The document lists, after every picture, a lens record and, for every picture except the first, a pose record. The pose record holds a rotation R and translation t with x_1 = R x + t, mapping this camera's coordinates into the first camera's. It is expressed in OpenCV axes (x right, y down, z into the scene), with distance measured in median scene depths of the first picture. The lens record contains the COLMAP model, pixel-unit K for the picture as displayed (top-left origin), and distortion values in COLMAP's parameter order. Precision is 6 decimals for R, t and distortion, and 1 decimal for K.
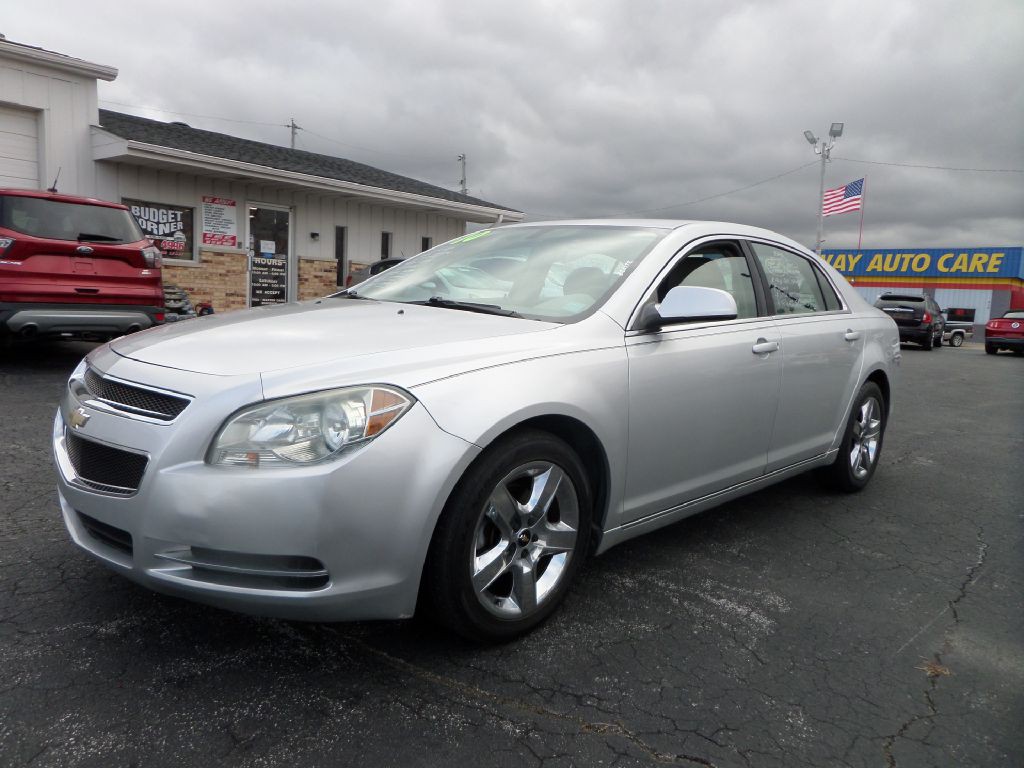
lens RADIAL K [[720.5, 0, 509.7], [0, 720.5, 401.7], [0, 0, 1]] dist [-0.002346, -0.001939]
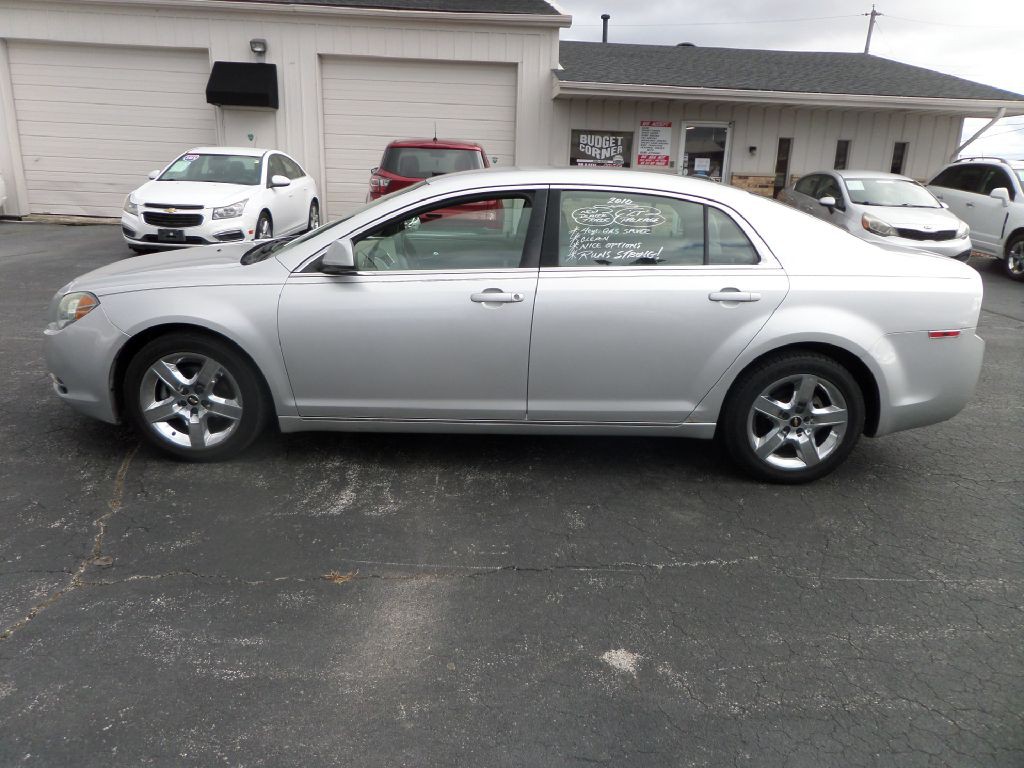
lens RADIAL K [[729.4, 0, 507.4], [0, 729.4, 380.1], [0, 0, 1]] dist [0.019216, -0.005732]
pose [[0.692319, 0.170657, -0.701121, 0.903114], [-0.105282, 0.985123, 0.135825, -0.081226], [0.713870, -0.020219, 0.699986, 0.206892]]
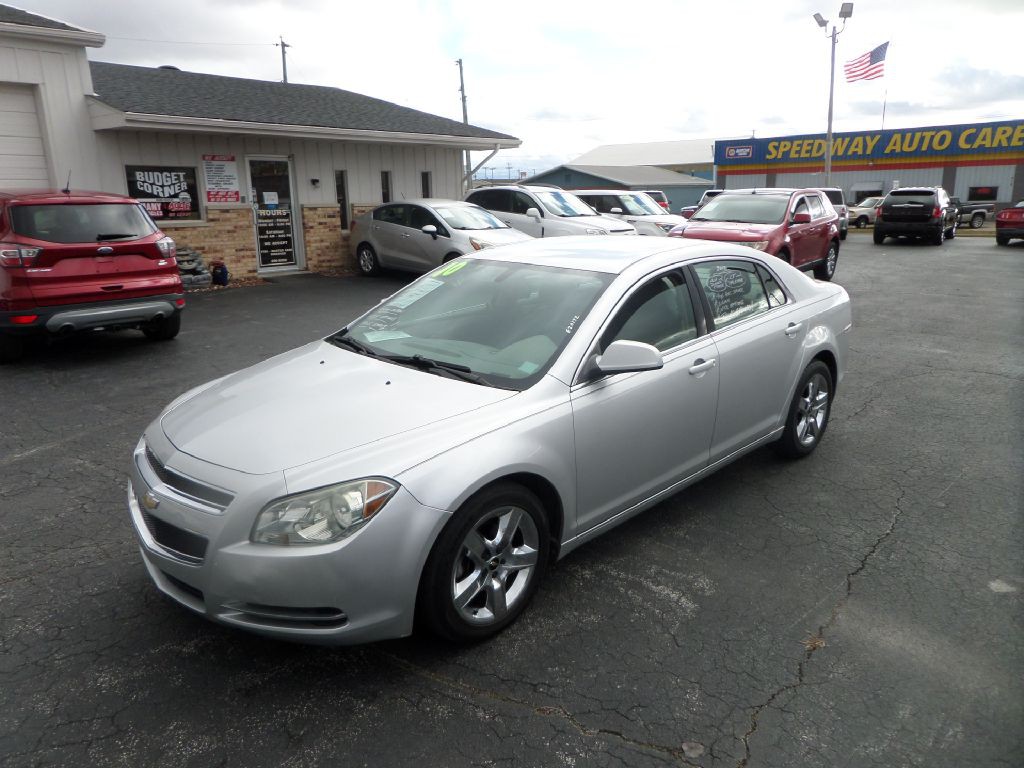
lens RADIAL K [[720.5, 0, 509.7], [0, 720.5, 401.7], [0, 0, 1]] dist [-0.002346, -0.001939]
pose [[0.997854, -0.057296, -0.031700, 0.061017], [0.061000, 0.989379, 0.131941, -0.152737], [0.023803, -0.133591, 0.990751, -0.142463]]
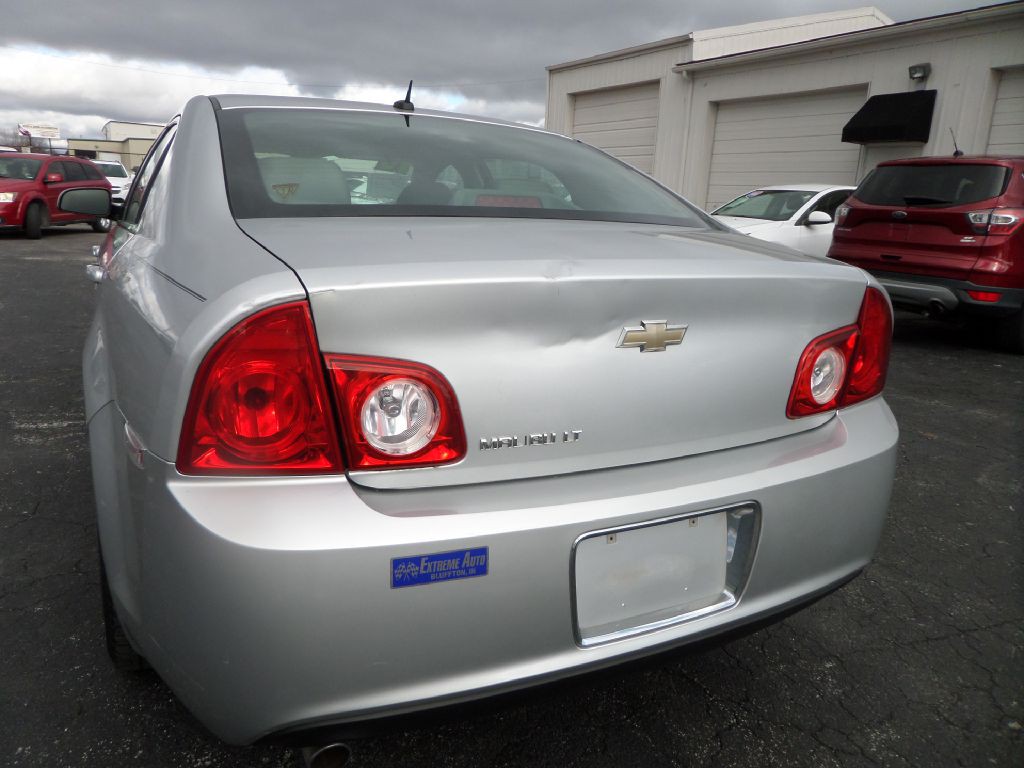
lens RADIAL K [[732.9, 0, 512.0], [0, 732.9, 384.0], [0, 0, 1]] dist [0.006132, -0.002043]
pose [[-0.324256, 0.160768, -0.932208, 0.869322], [-0.211906, 0.948065, 0.237212, -0.201511], [0.921930, 0.274458, -0.273348, 1.432168]]
